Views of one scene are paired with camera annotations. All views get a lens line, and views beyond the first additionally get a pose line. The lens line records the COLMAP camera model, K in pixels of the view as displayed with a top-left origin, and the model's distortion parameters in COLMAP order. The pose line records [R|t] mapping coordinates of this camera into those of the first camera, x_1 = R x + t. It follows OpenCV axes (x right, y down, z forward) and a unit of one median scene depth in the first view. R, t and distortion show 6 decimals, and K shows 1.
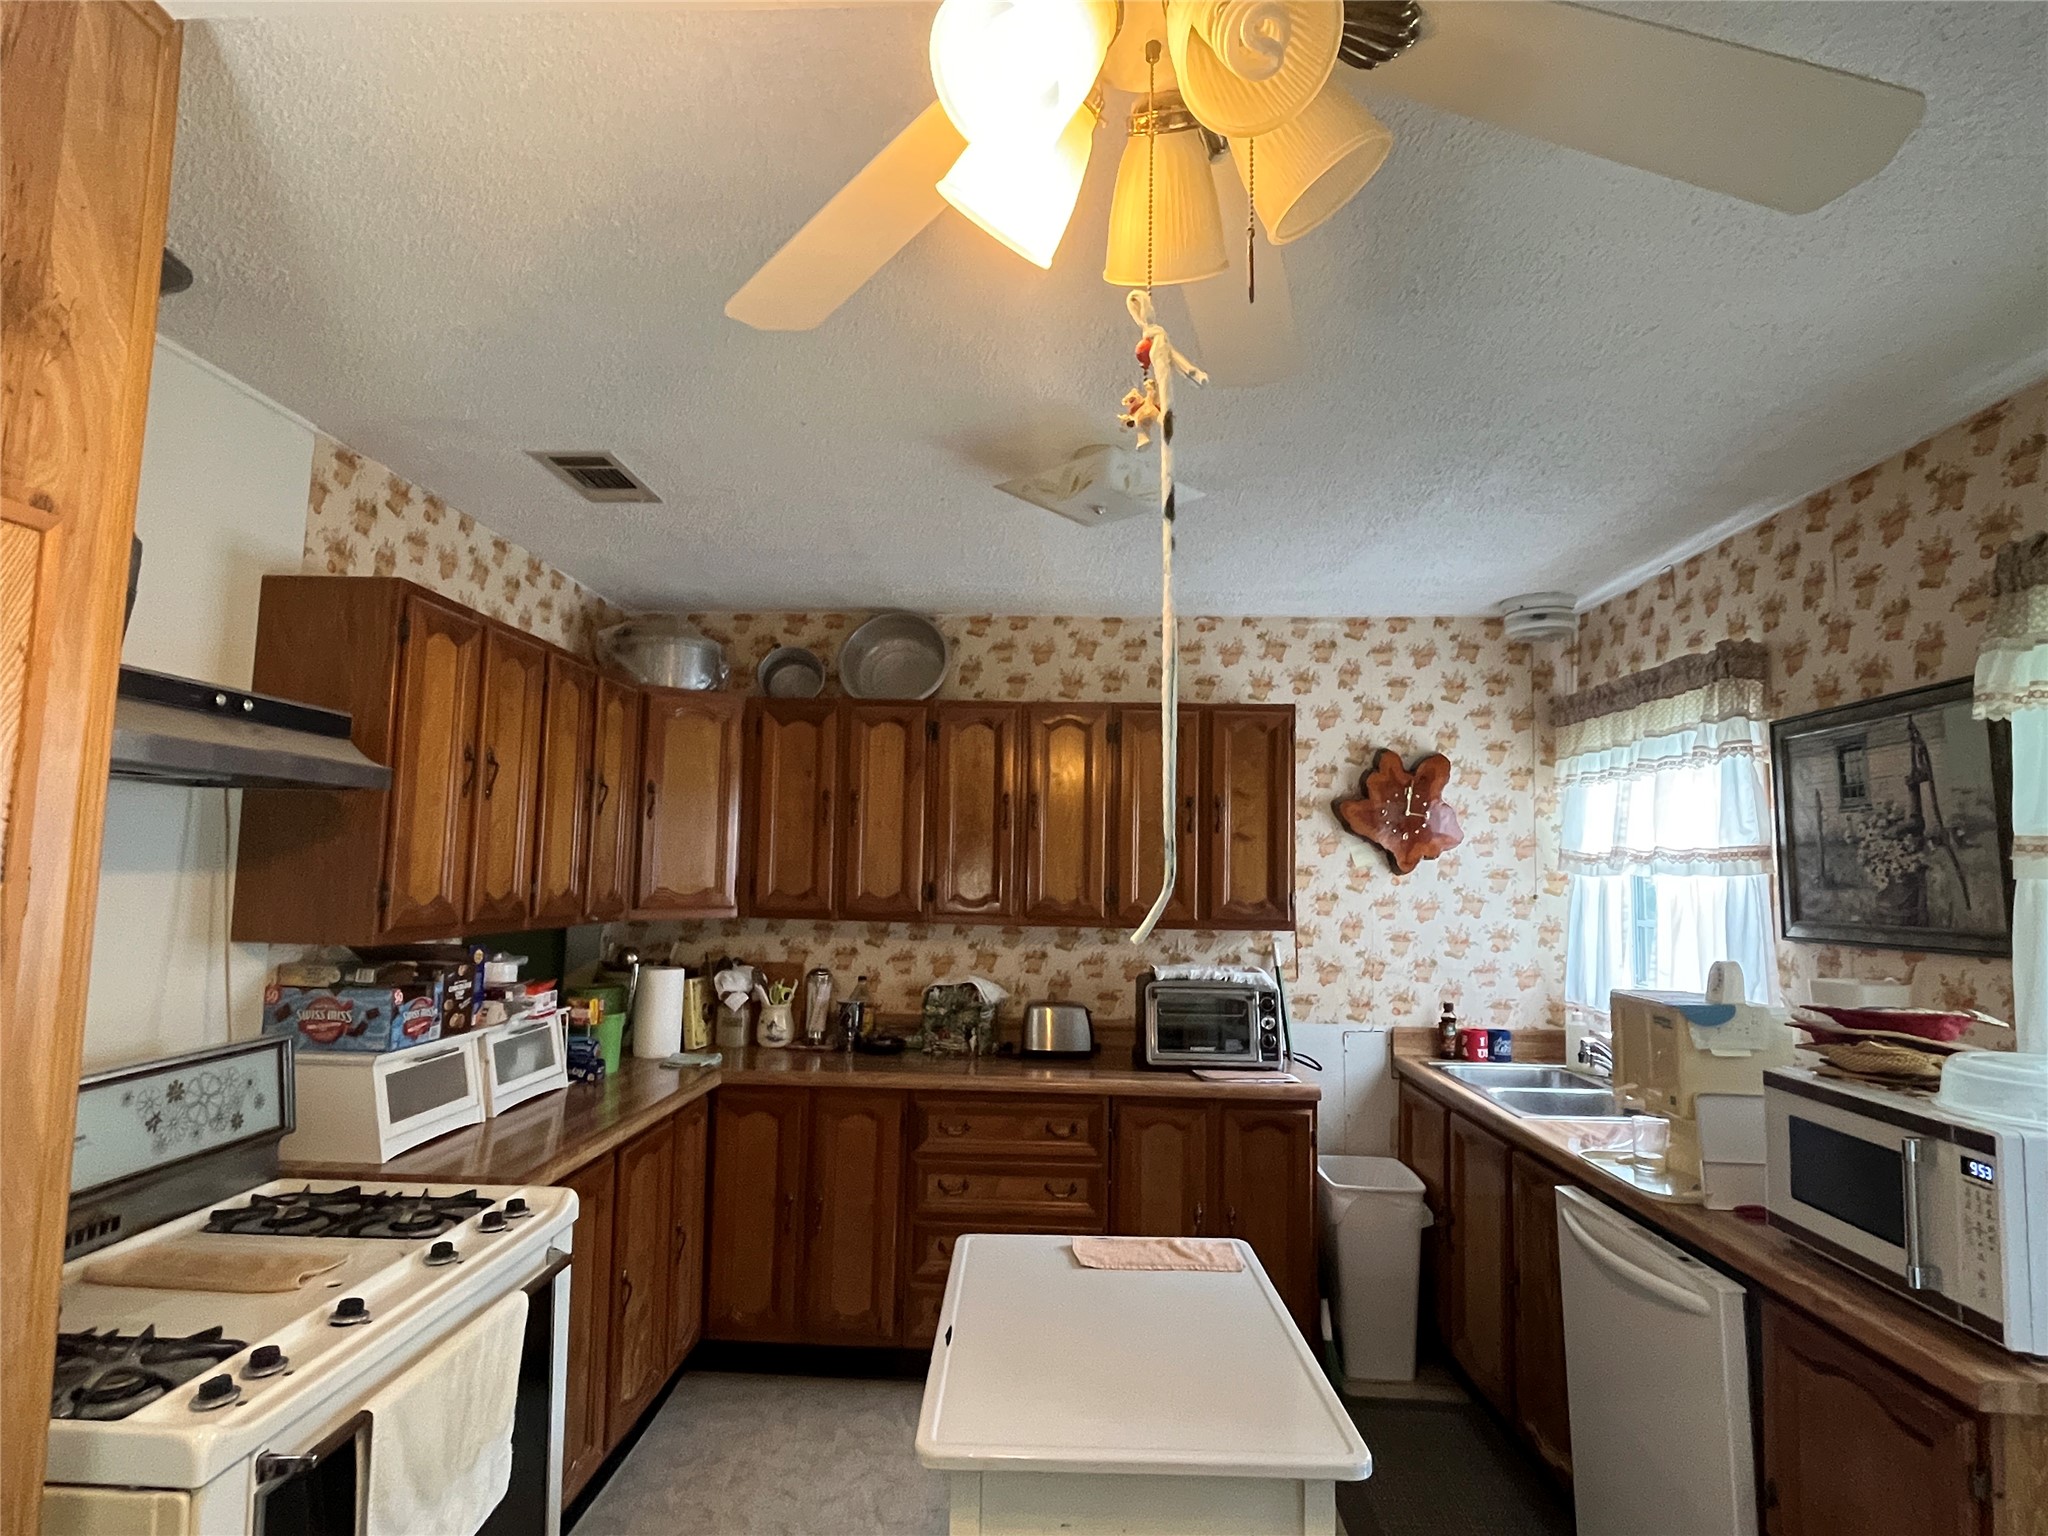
lens RADIAL K [[1097.0, 0, 1023.8], [0, 1097.0, 766.5], [0, 0, 1]] dist [0.007328, -0.000767]
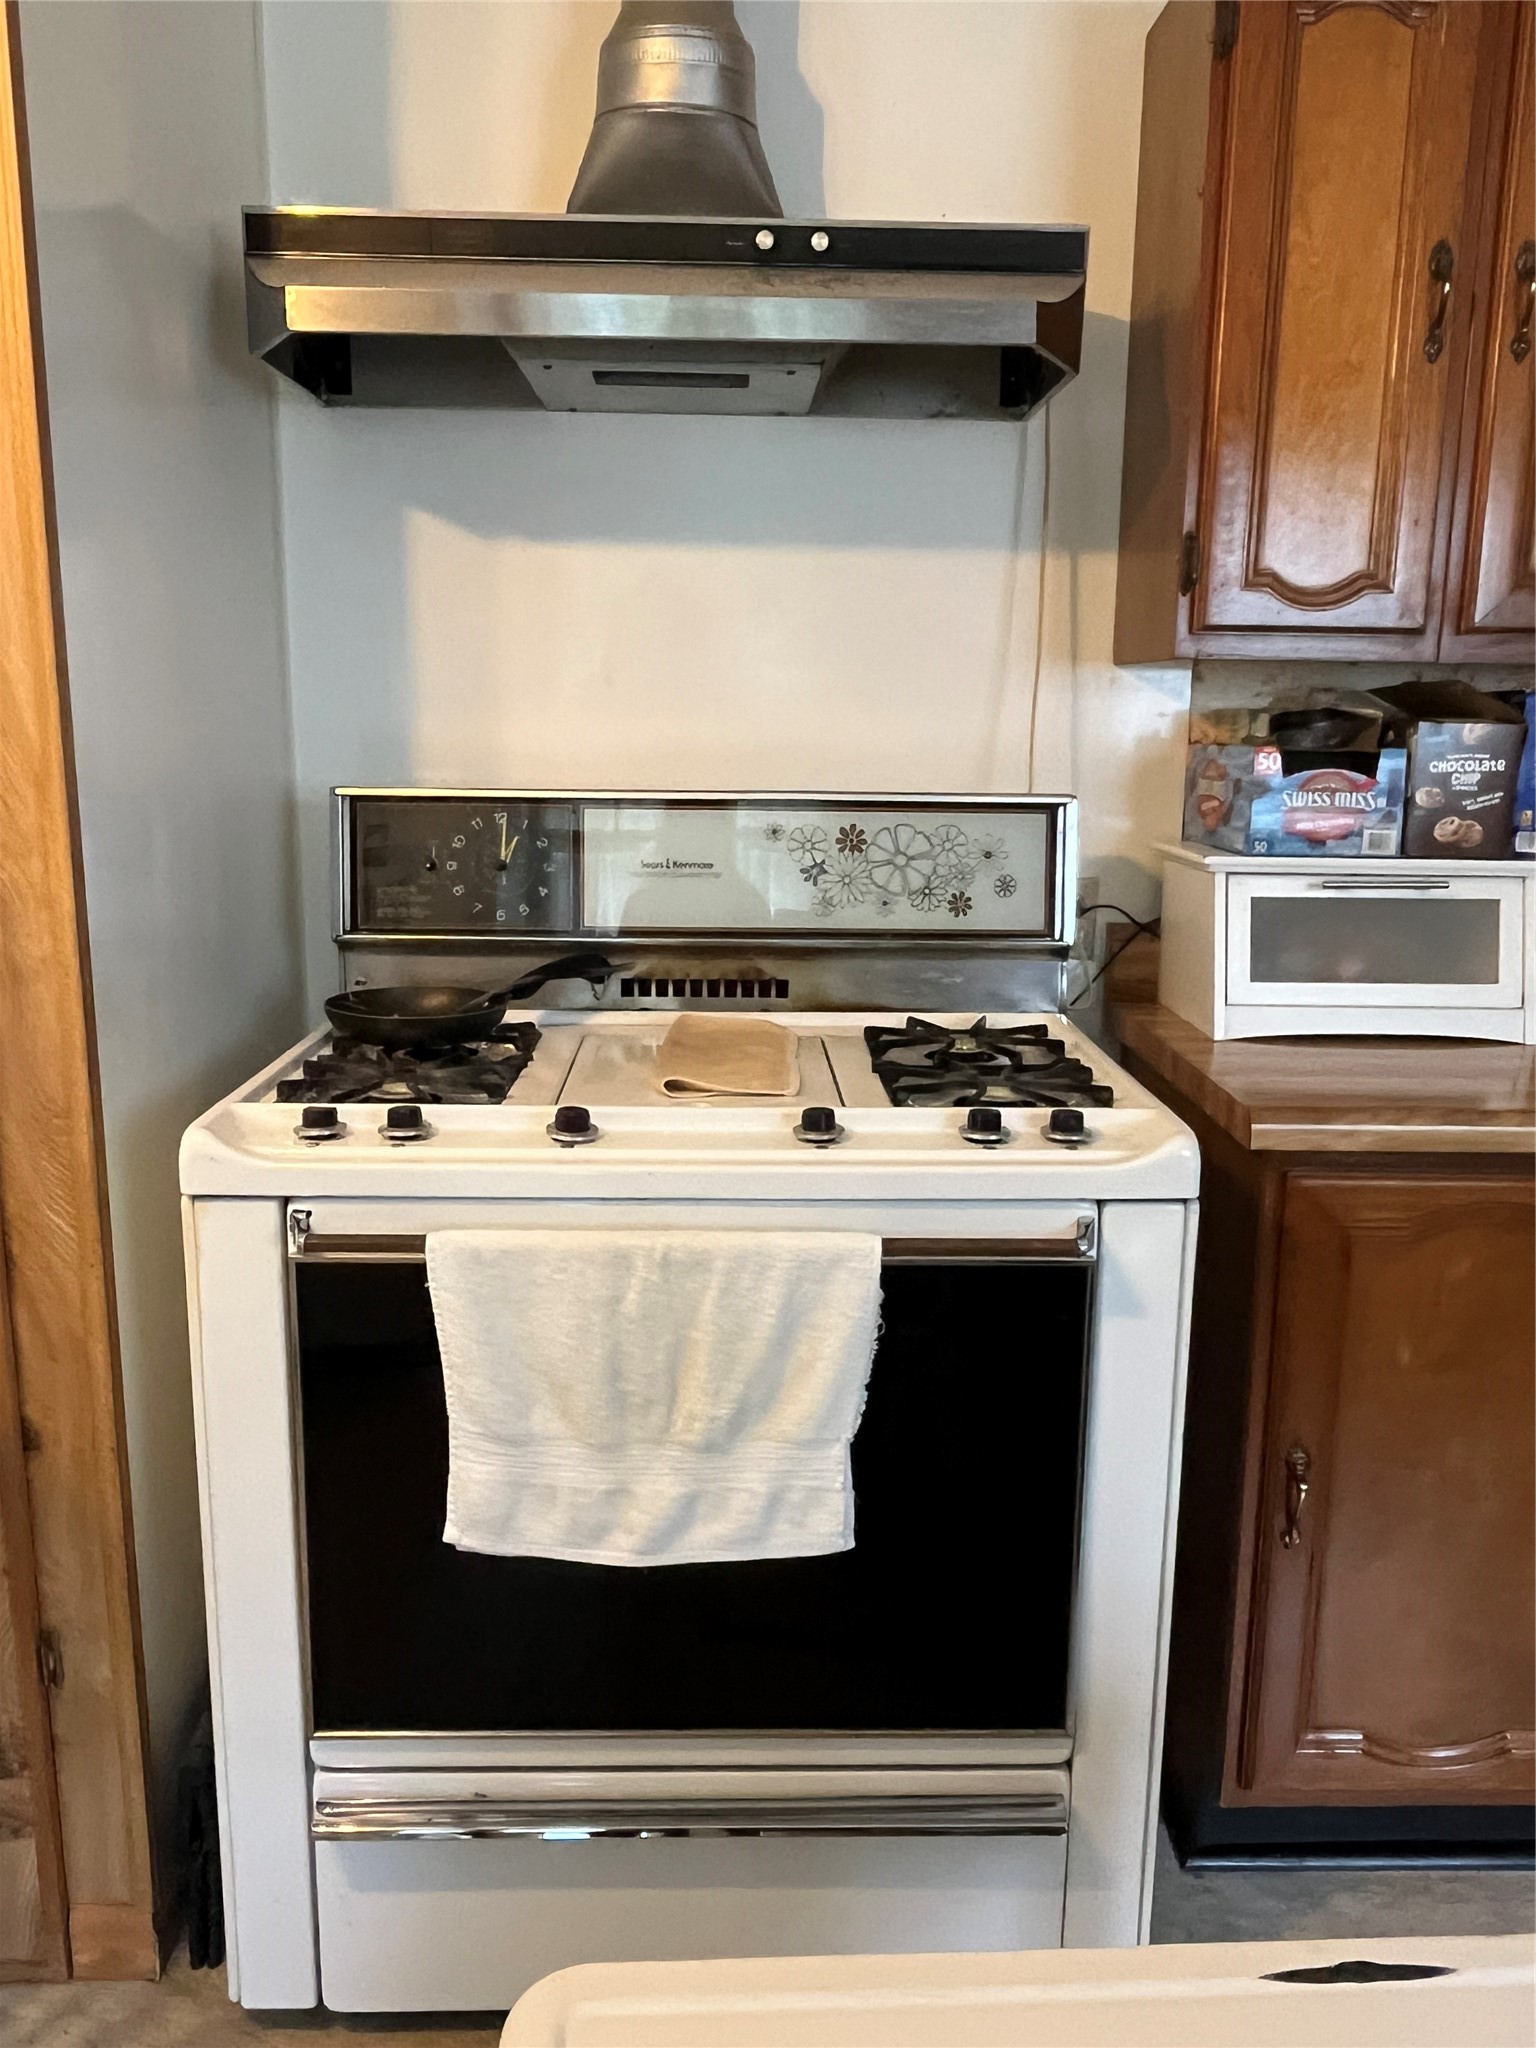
lens RADIAL K [[1547.8, 0, 771.4], [0, 1547.8, 1023.4], [0, 0, 1]] dist [-0.001854, -0.009297]
pose [[0.067069, 0.180247, -0.981332, 0.134237], [0.082161, 0.979209, 0.185472, 0.116753], [0.994360, -0.093067, 0.050866, 0.468401]]
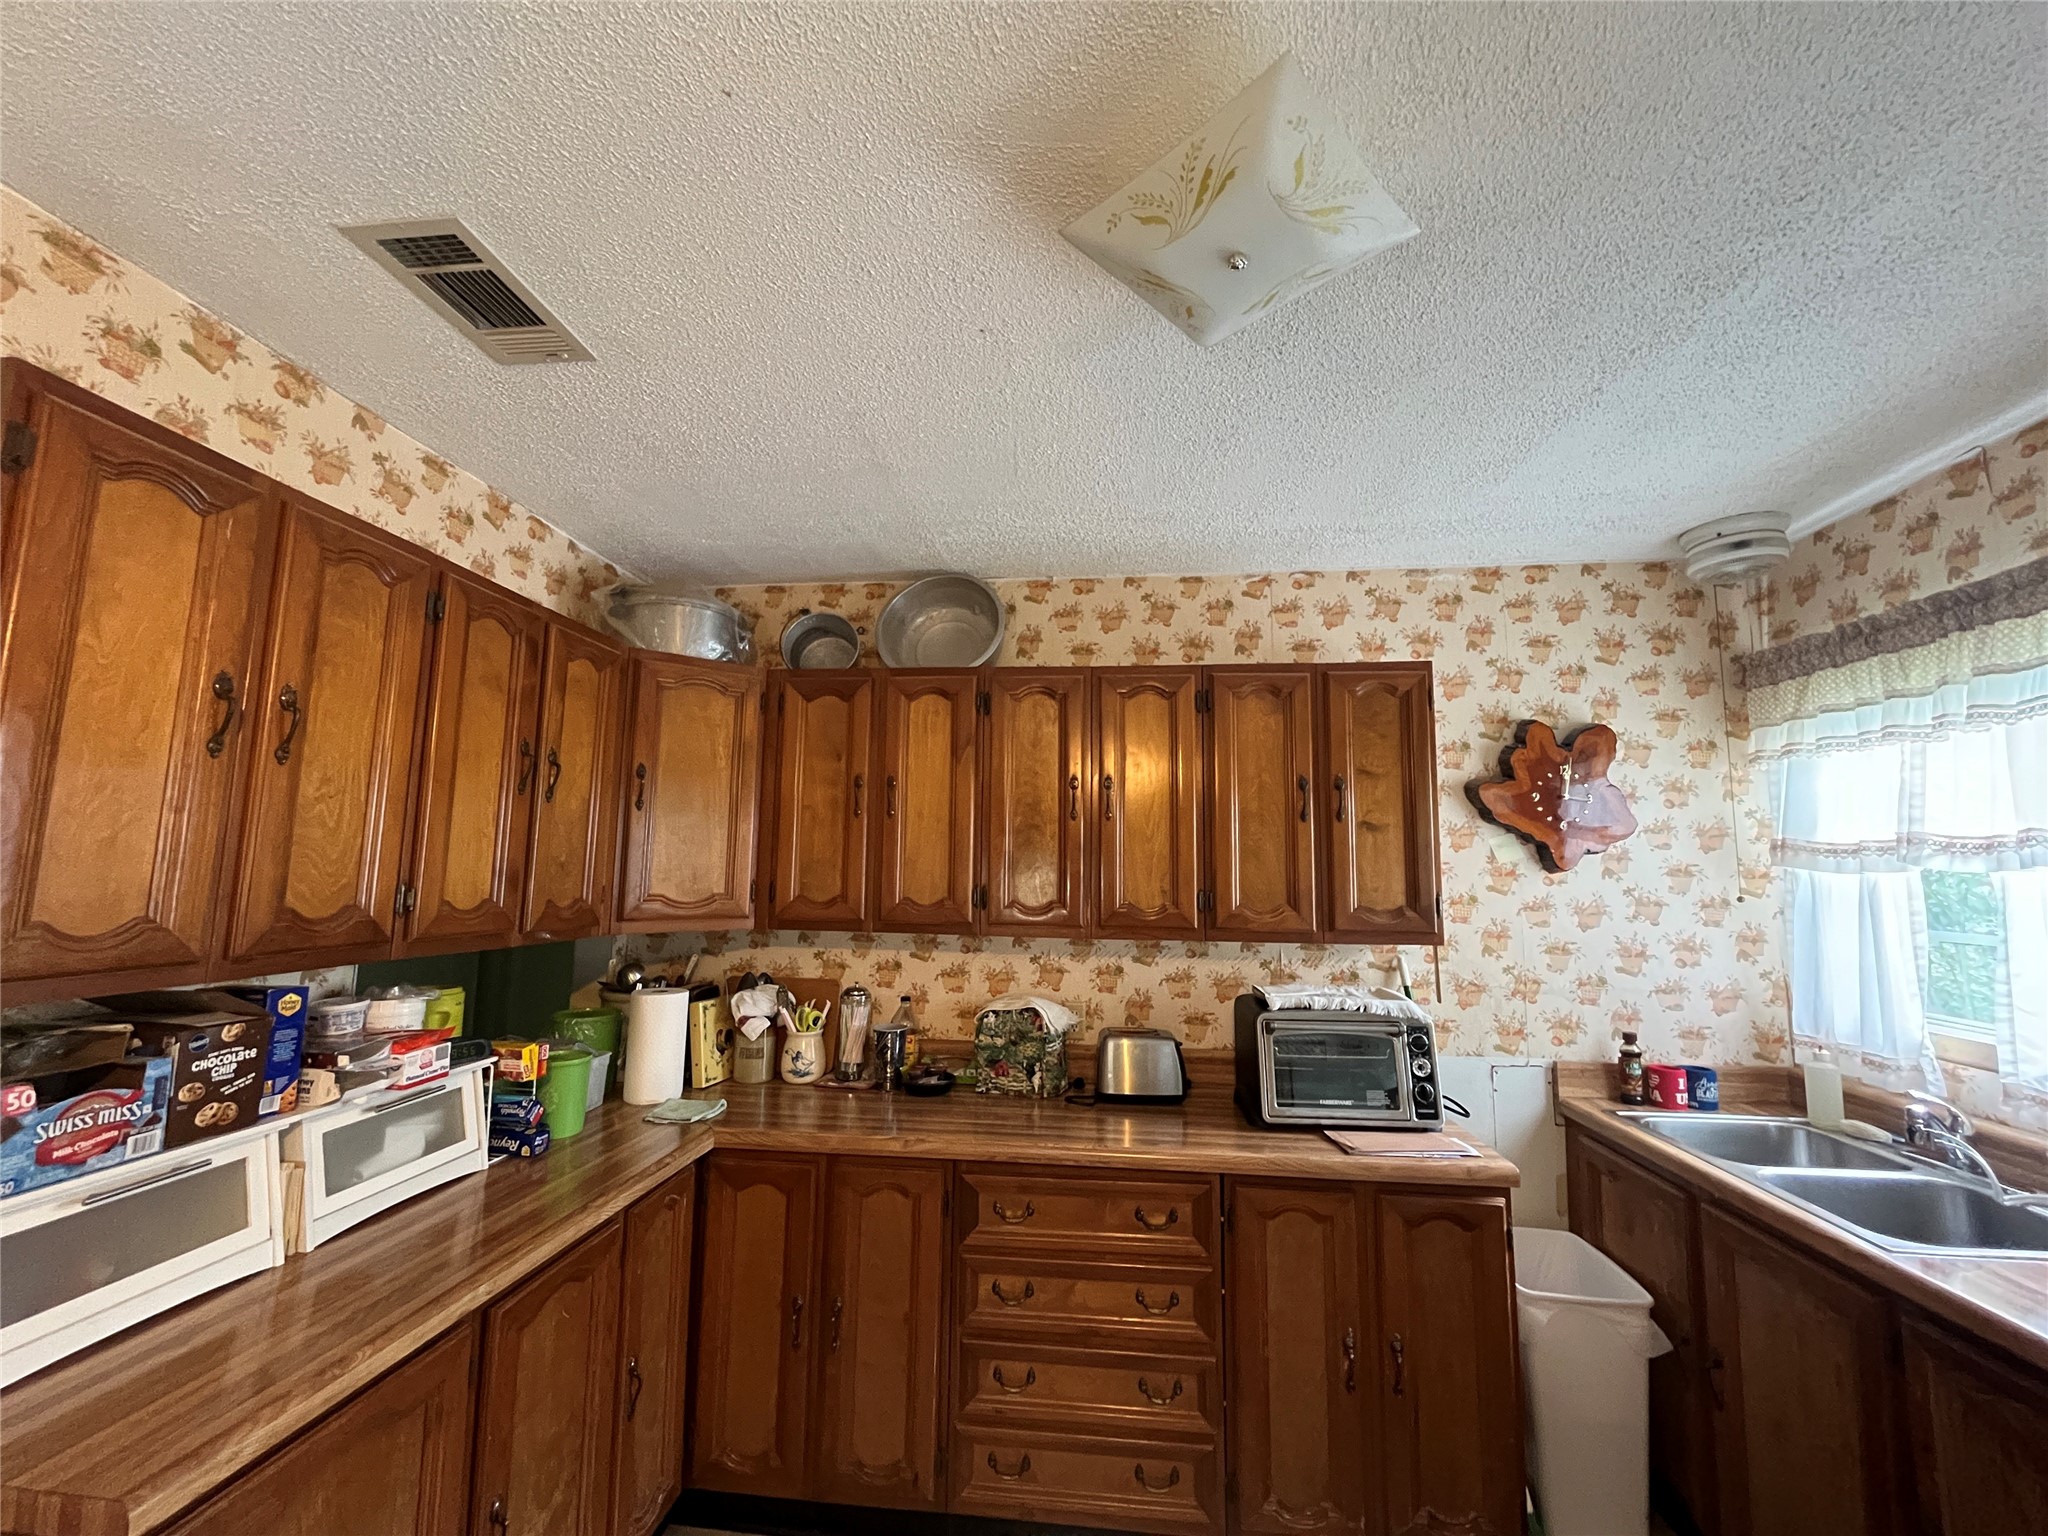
lens RADIAL K [[838.9, 0, 1025.4], [0, 838.9, 770.5], [0, 0, 1]] dist [0.000082, 0.000766]
pose [[0.998217, -0.013375, -0.058179, -0.016389], [0.011889, 0.999596, -0.025814, 0.038484], [0.058501, 0.025076, 0.997972, 0.397748]]
